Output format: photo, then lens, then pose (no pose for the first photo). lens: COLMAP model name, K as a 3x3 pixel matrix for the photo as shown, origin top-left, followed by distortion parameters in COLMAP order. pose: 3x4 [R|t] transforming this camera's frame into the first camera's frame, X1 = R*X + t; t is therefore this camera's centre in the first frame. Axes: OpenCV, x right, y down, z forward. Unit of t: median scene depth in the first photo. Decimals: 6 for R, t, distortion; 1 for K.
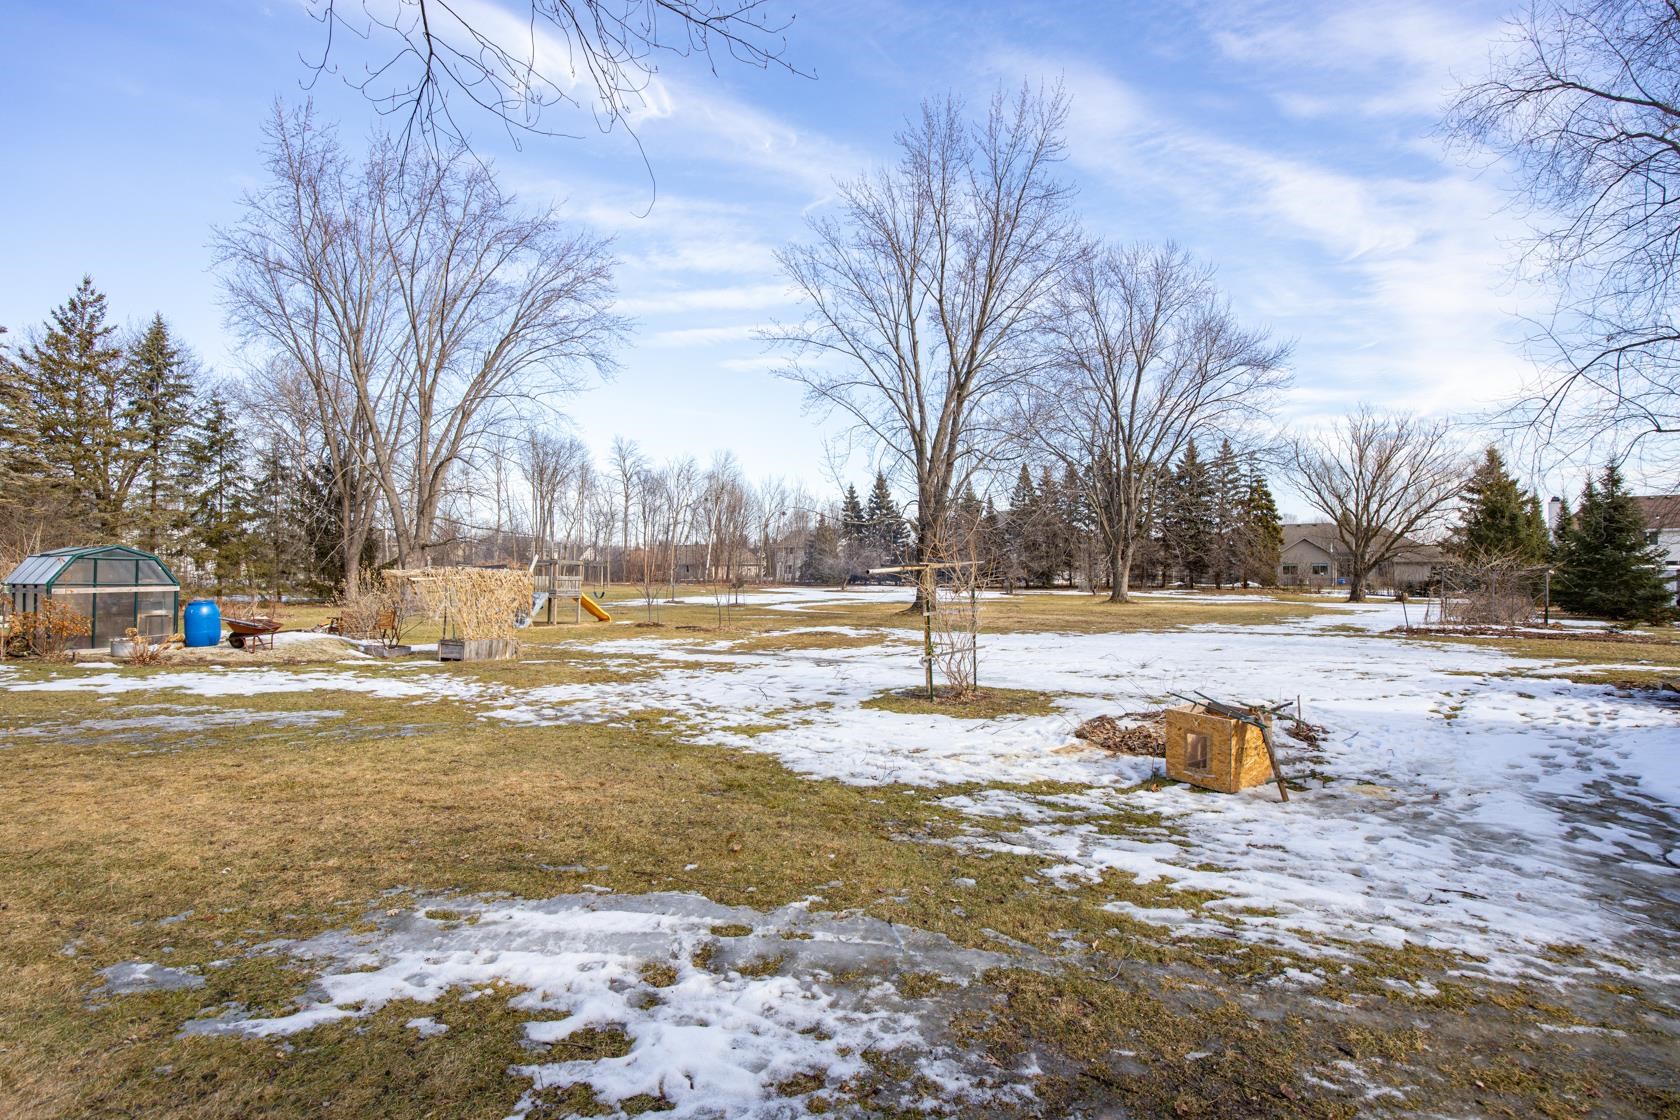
lens RADIAL K [[827.0, 0, 843.2], [0, 827.0, 566.7], [0, 0, 1]] dist [0.004552, 0.000953]
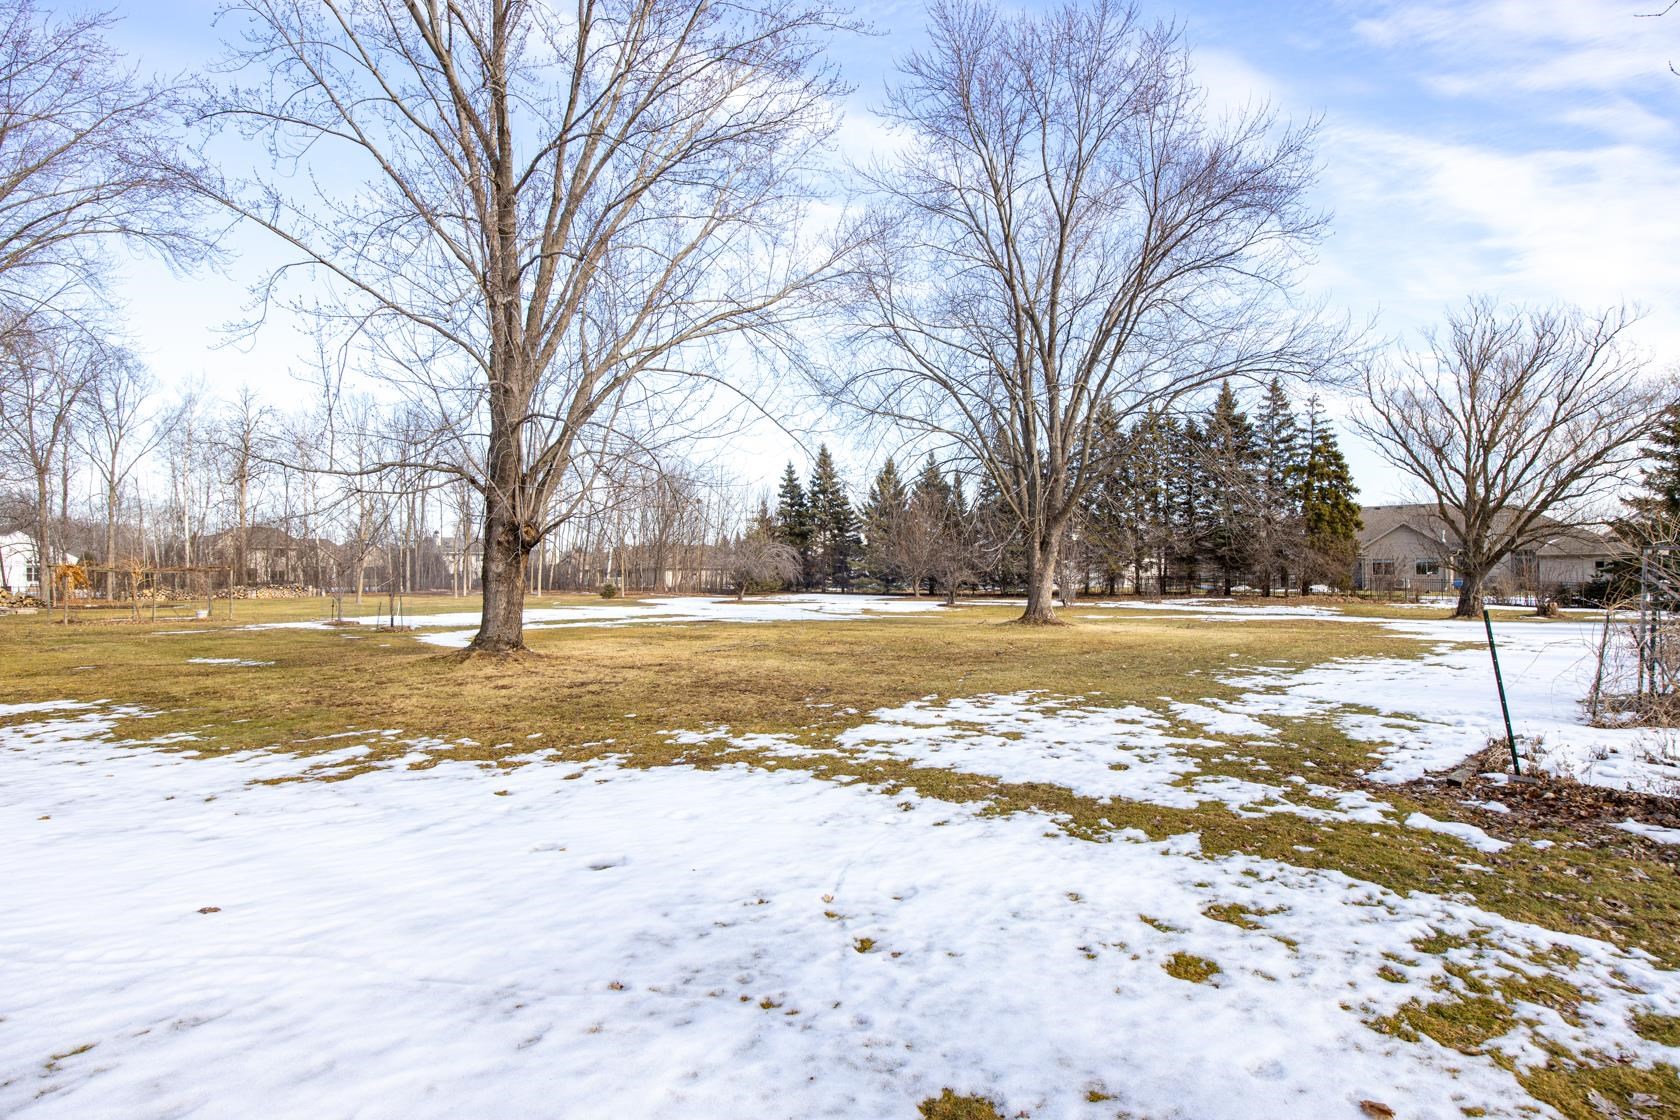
lens RADIAL K [[897.7, 0, 831.0], [0, 897.7, 562.0], [0, 0, 1]] dist [0.003458, 0.001003]
pose [[0.996282, -0.008931, -0.085683, 0.186261], [0.007986, 0.999903, -0.011371, 0.004846], [0.085776, 0.010644, 0.996258, 0.266253]]
